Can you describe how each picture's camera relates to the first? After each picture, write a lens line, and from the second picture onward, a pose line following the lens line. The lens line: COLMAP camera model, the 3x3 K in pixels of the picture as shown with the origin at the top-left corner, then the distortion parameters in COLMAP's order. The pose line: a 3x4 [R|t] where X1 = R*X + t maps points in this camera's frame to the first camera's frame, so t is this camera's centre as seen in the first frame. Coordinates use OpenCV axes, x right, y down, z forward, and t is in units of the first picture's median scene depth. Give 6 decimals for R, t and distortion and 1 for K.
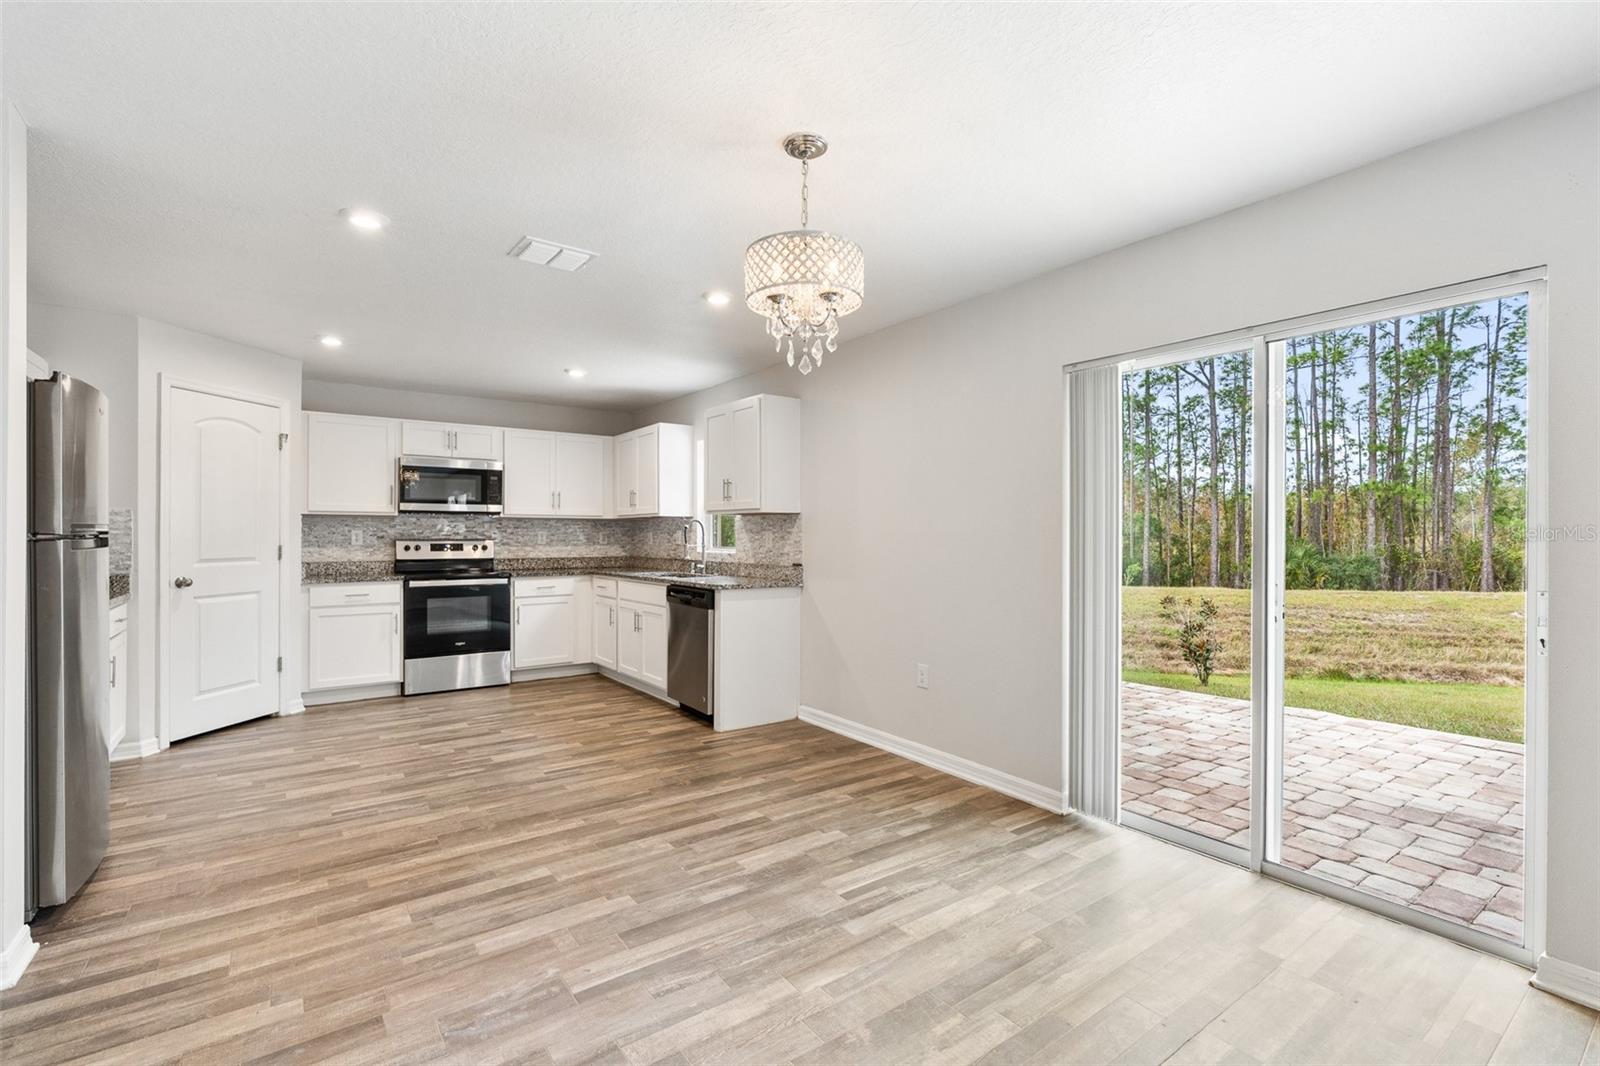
lens RADIAL K [[713.5, 0, 794.6], [0, 713.5, 534.9], [0, 0, 1]] dist [-0.009721, 0.003579]
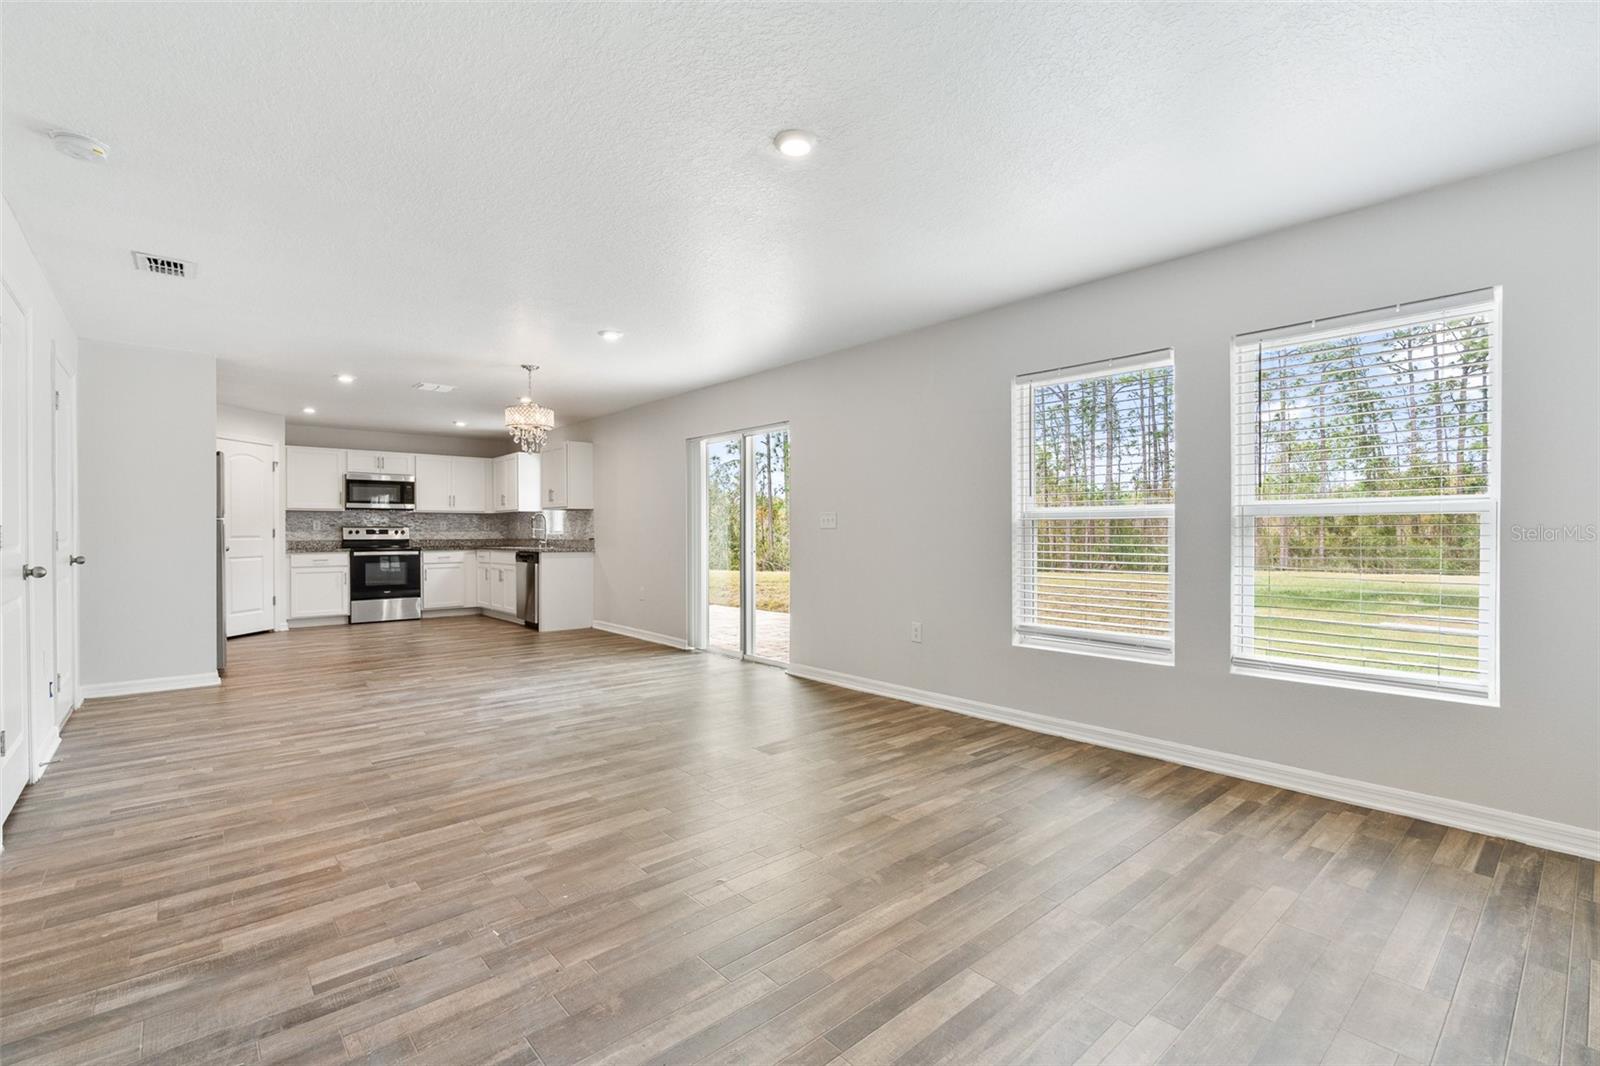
lens RADIAL K [[713.5, 0, 796.1], [0, 713.5, 535.8], [0, 0, 1]] dist [-0.009721, 0.003579]
pose [[0.995663, -0.004816, 0.092912, 0.286509], [0.004332, 0.999976, 0.005411, 0.022917], [-0.092936, -0.004985, 0.995660, -0.652713]]
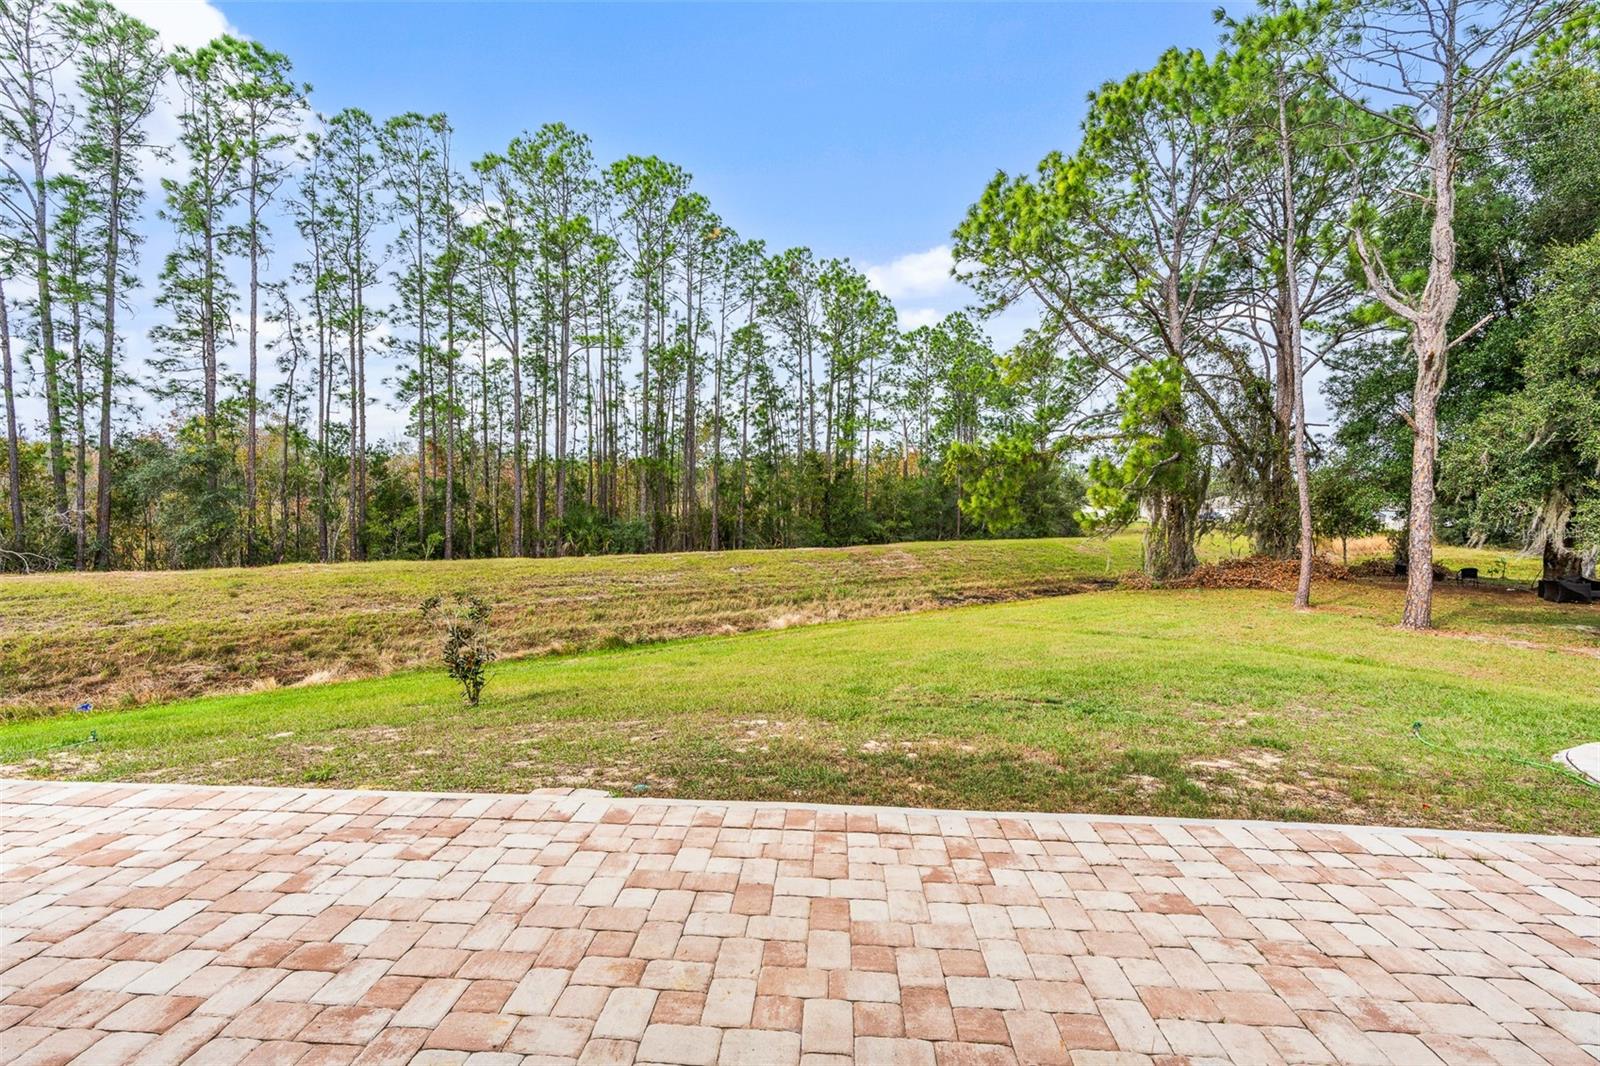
lens RADIAL K [[713.5, 0, 797.9], [0, 713.5, 528.9], [0, 0, 1]] dist [-0.009721, 0.003579]
pose [[0.626181, -0.023729, 0.779316, 0.331120], [-0.013999, 0.999033, 0.041667, -0.054151], [-0.779552, -0.037001, 0.625244, 0.389139]]
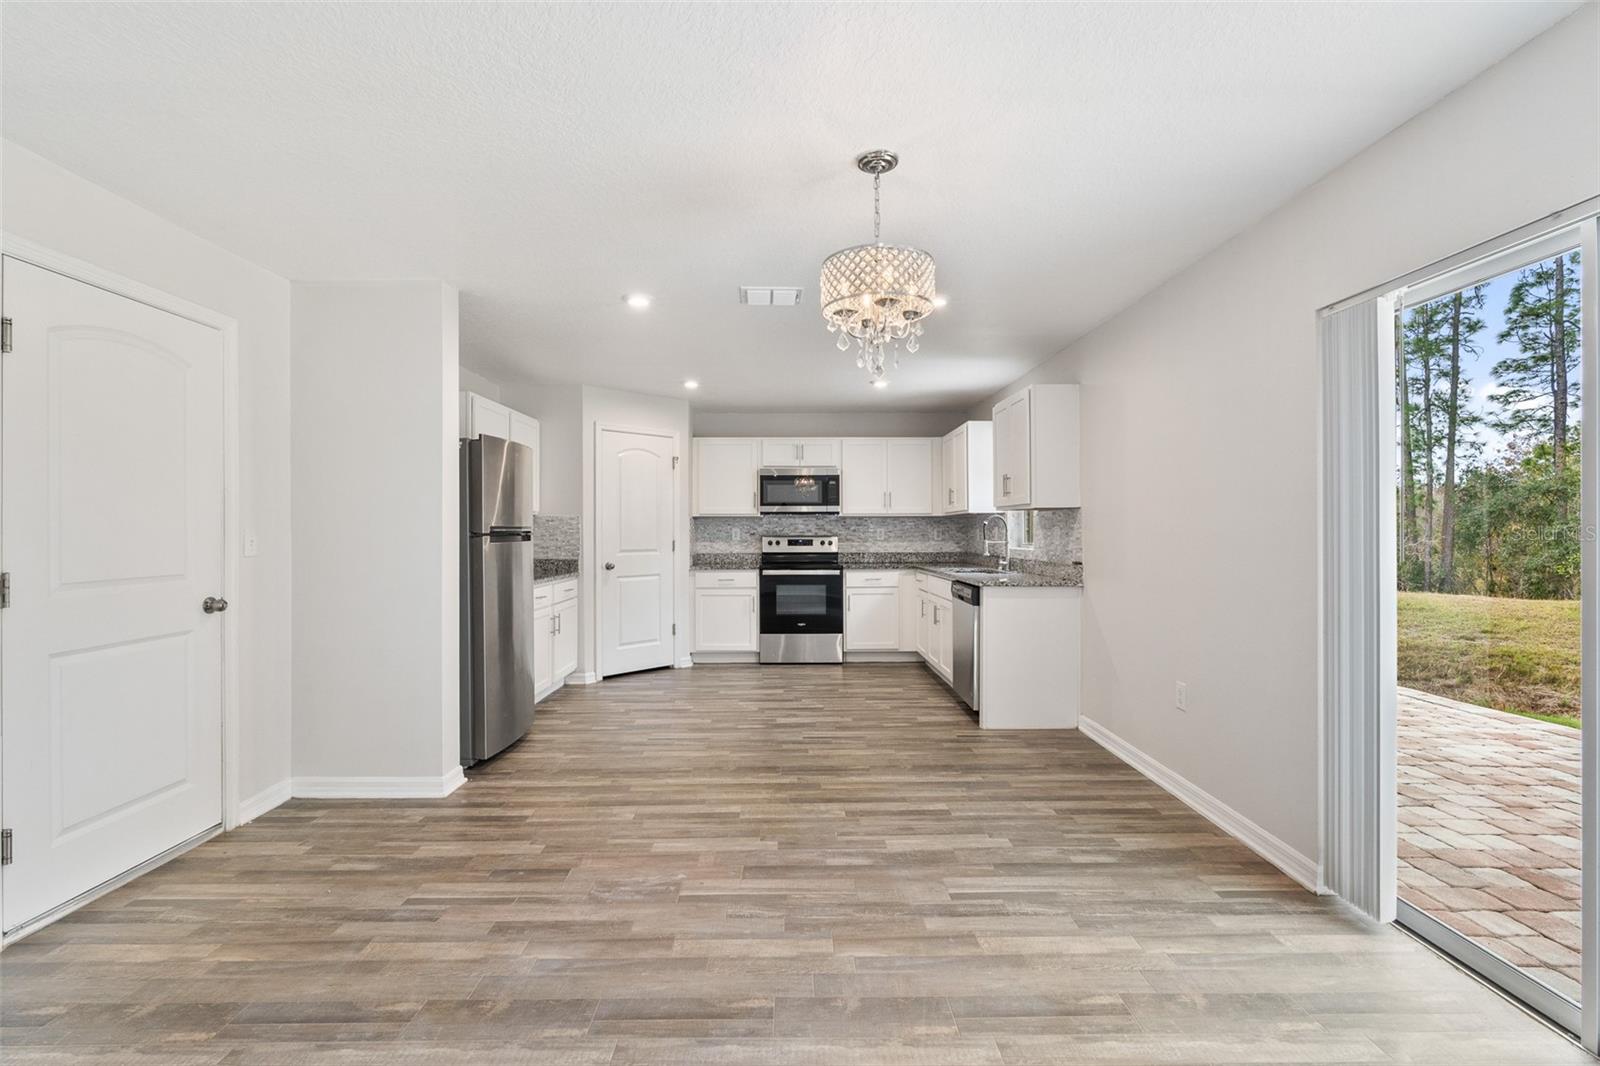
lens RADIAL K [[713.5, 0, 799.2], [0, 713.5, 528.7], [0, 0, 1]] dist [-0.009721, 0.003579]
pose [[0.820165, -0.006221, -0.572093, 0.202169], [0.003870, 0.999978, -0.005325, 0.000628], [0.572113, 0.002153, 0.820172, 0.028249]]
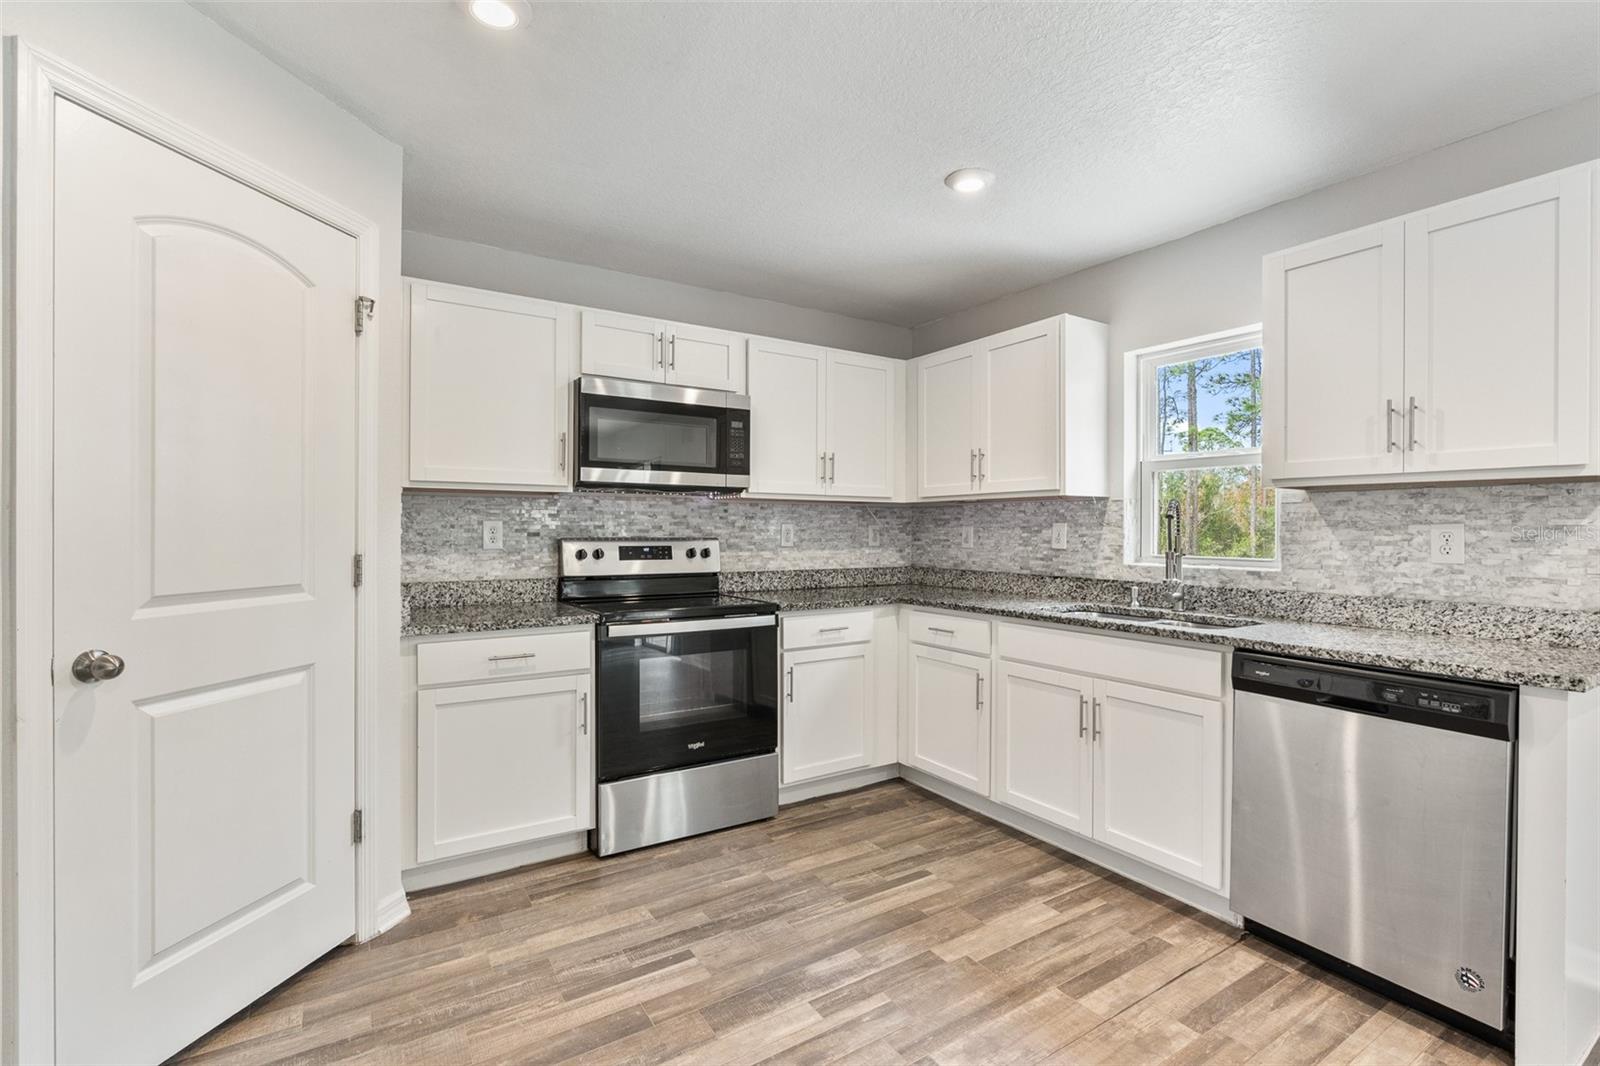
lens RADIAL K [[713.5, 0, 796.3], [0, 713.5, 532.0], [0, 0, 1]] dist [-0.009721, 0.003579]
pose [[0.998283, 0.003729, -0.058461, -0.365849], [-0.003538, 0.999988, 0.003373, -0.001067], [0.058473, -0.003161, 0.998284, 0.493678]]
